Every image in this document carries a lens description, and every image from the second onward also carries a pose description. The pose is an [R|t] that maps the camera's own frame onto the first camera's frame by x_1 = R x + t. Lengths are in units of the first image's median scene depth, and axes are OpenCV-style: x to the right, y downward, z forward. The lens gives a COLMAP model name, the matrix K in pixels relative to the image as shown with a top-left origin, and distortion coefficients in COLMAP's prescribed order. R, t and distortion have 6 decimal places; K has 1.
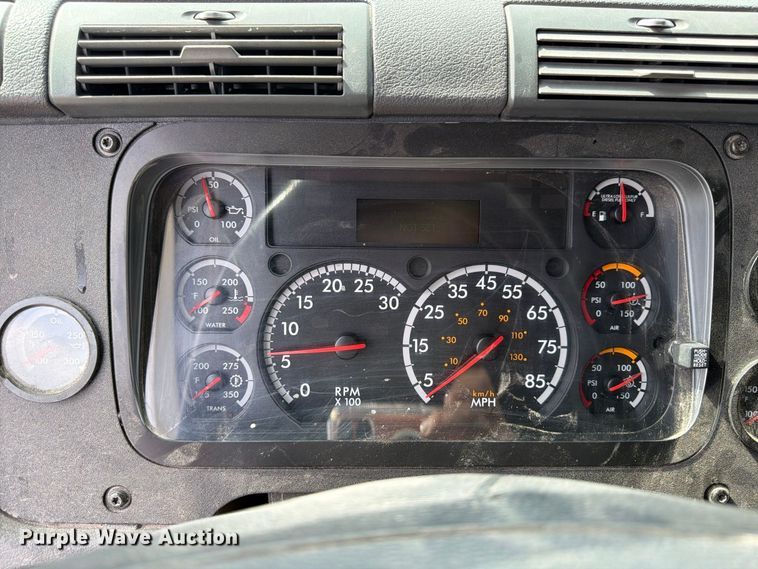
lens RADIAL K [[546.0, 0, 390.8], [0, 546.0, 283.4], [0, 0, 1]] dist [0.064287, -0.091082]
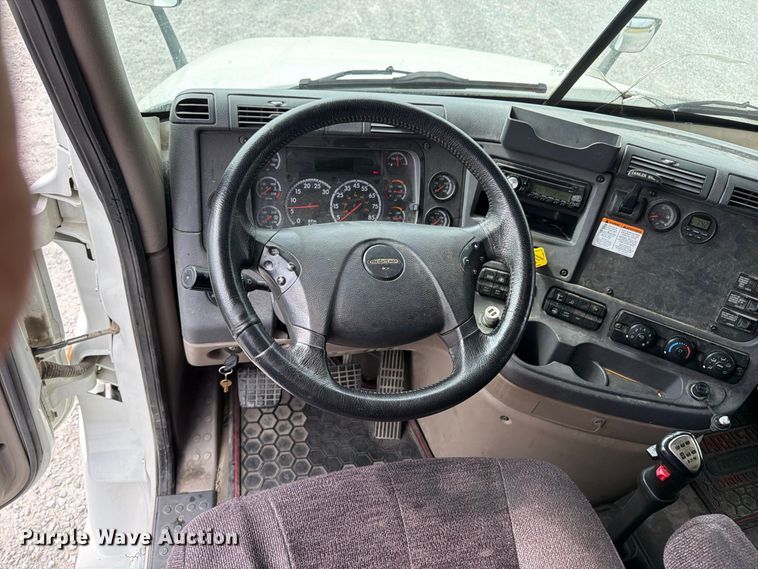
lens RADIAL K [[546.0, 0, 390.8], [0, 546.0, 283.4], [0, 0, 1]] dist [0.064287, -0.091082]
pose [[0.959812, -0.041886, 0.277501, -0.526834], [-0.004654, 0.986288, 0.164967, 0.034321], [-0.280605, -0.159629, 0.946456, -2.099166]]
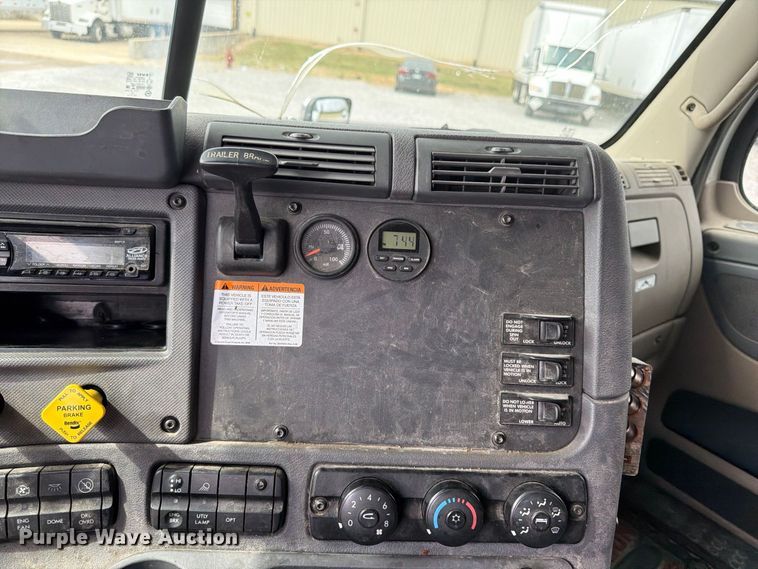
lens RADIAL K [[546.0, 0, 390.8], [0, 546.0, 283.4], [0, 0, 1]] dist [0.064287, -0.091082]
pose [[0.780709, -0.189463, 0.595480, 1.040827], [0.264314, 0.963609, -0.039942, 0.364200], [-0.566243, 0.188577, 0.802376, -0.803290]]
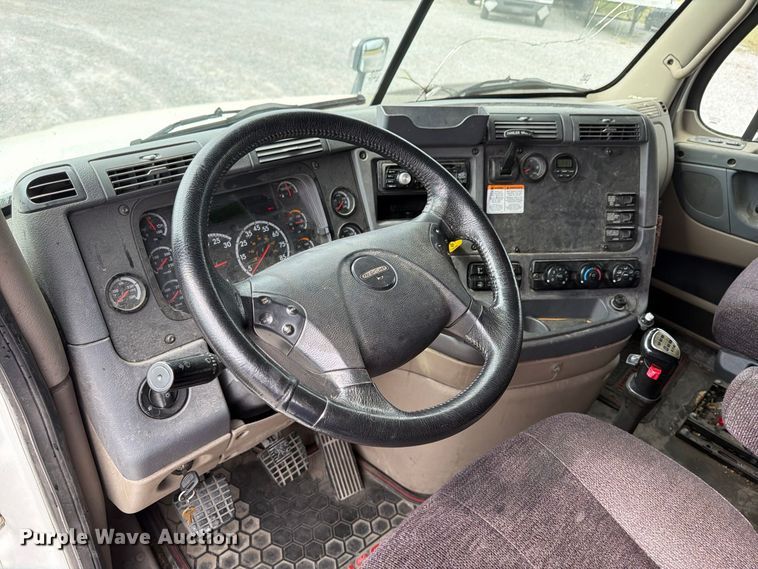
lens RADIAL K [[546.0, 0, 390.8], [0, 546.0, 283.4], [0, 0, 1]] dist [0.064287, -0.091082]
pose [[0.716805, -0.327166, 0.615754, -1.142302], [0.315142, 0.939756, 0.132456, 0.108934], [-0.621993, 0.099105, 0.776726, -1.554624]]
